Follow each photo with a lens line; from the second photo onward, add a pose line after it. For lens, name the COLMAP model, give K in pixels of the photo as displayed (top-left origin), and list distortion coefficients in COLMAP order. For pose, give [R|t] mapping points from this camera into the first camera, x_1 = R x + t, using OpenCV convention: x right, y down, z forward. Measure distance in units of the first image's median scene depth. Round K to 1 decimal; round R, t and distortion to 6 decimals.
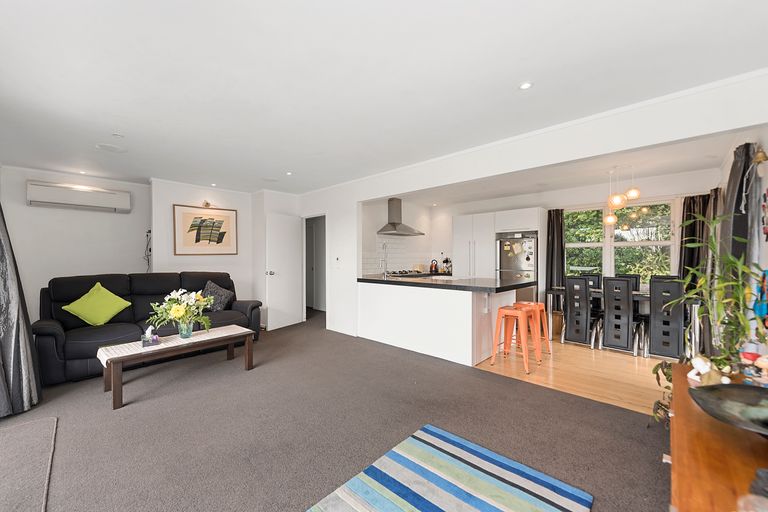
lens RADIAL K [[310.3, 0, 366.4], [0, 310.3, 257.6], [0, 0, 1]] dist [0.000742, -0.000160]
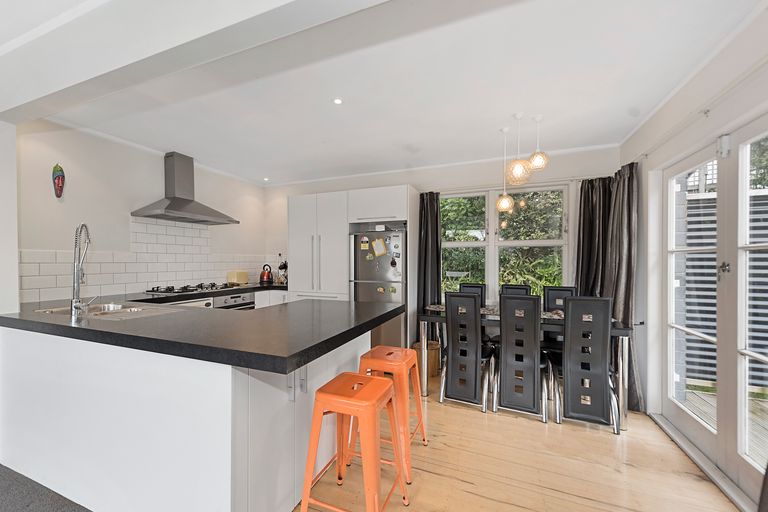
lens RADIAL K [[310.3, 0, 366.4], [0, 310.3, 257.6], [0, 0, 1]] dist [0.000742, -0.000160]
pose [[0.933121, 0.004409, 0.359534, 0.229356], [-0.001311, 0.999960, -0.008859, -0.002640], [-0.359559, 0.007795, 0.933090, 0.405344]]
